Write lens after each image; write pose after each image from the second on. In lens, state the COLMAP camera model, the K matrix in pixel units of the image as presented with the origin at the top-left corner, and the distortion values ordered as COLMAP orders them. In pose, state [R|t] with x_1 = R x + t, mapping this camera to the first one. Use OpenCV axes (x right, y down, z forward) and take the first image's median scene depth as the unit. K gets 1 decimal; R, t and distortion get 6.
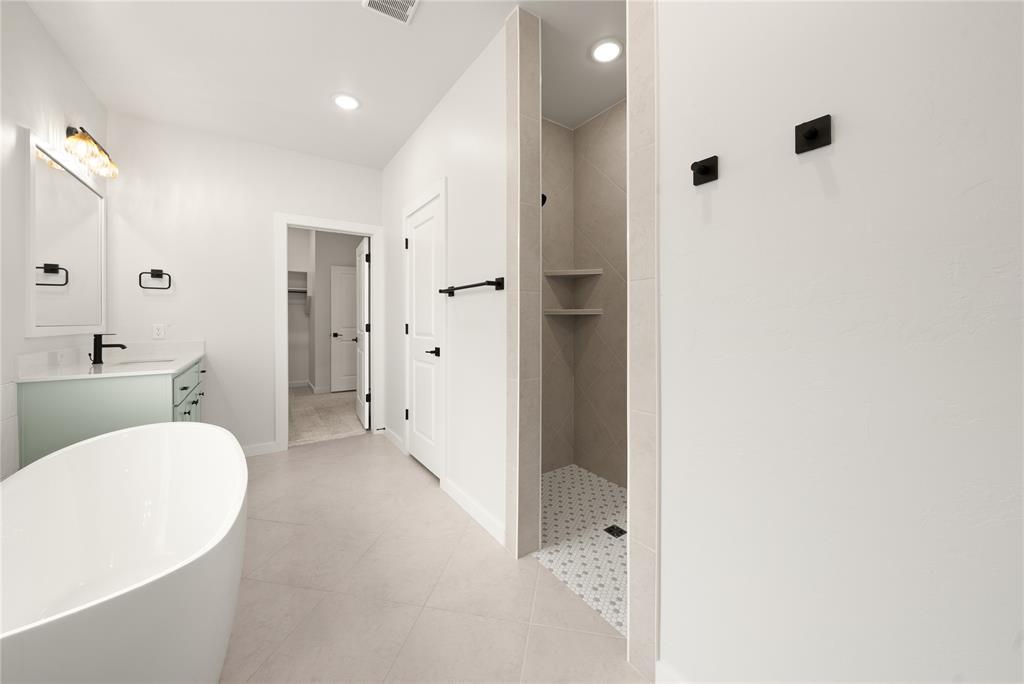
lens RADIAL K [[364.0, 0, 516.1], [0, 364.0, 316.4], [0, 0, 1]] dist [0.000841, 0.000003]
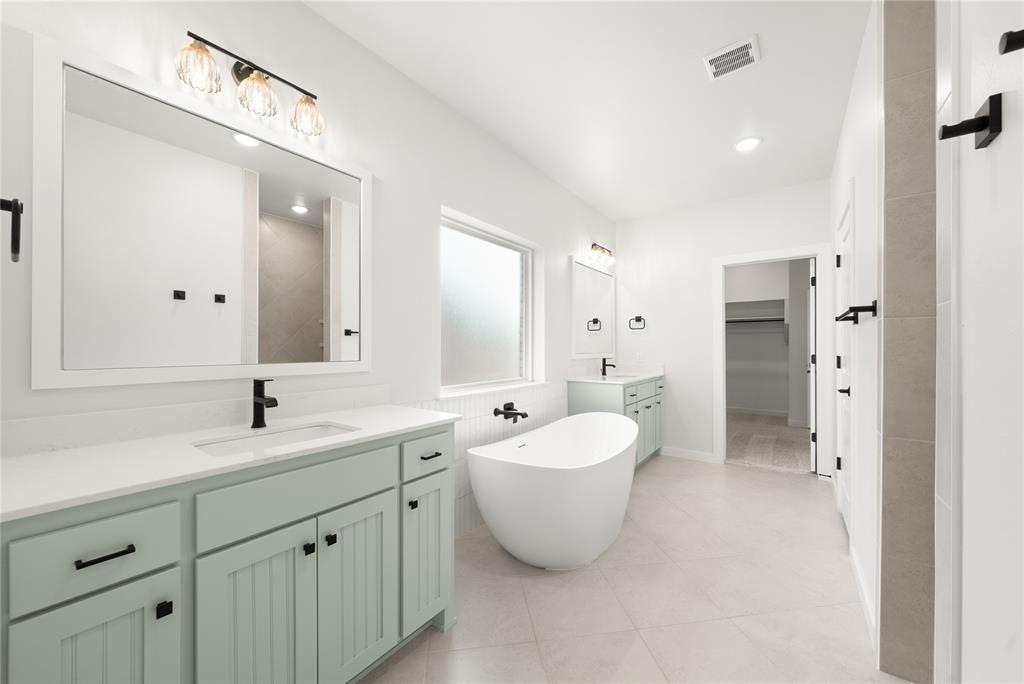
lens RADIAL K [[388.0, 0, 537.5], [0, 388.0, 336.9], [0, 0, 1]] dist [0.000818, 0.000036]
pose [[0.356523, -0.020321, -0.934065, 0.368835], [0.008862, 0.999792, -0.018369, -0.017140], [0.934244, -0.001729, 0.356629, 0.031541]]
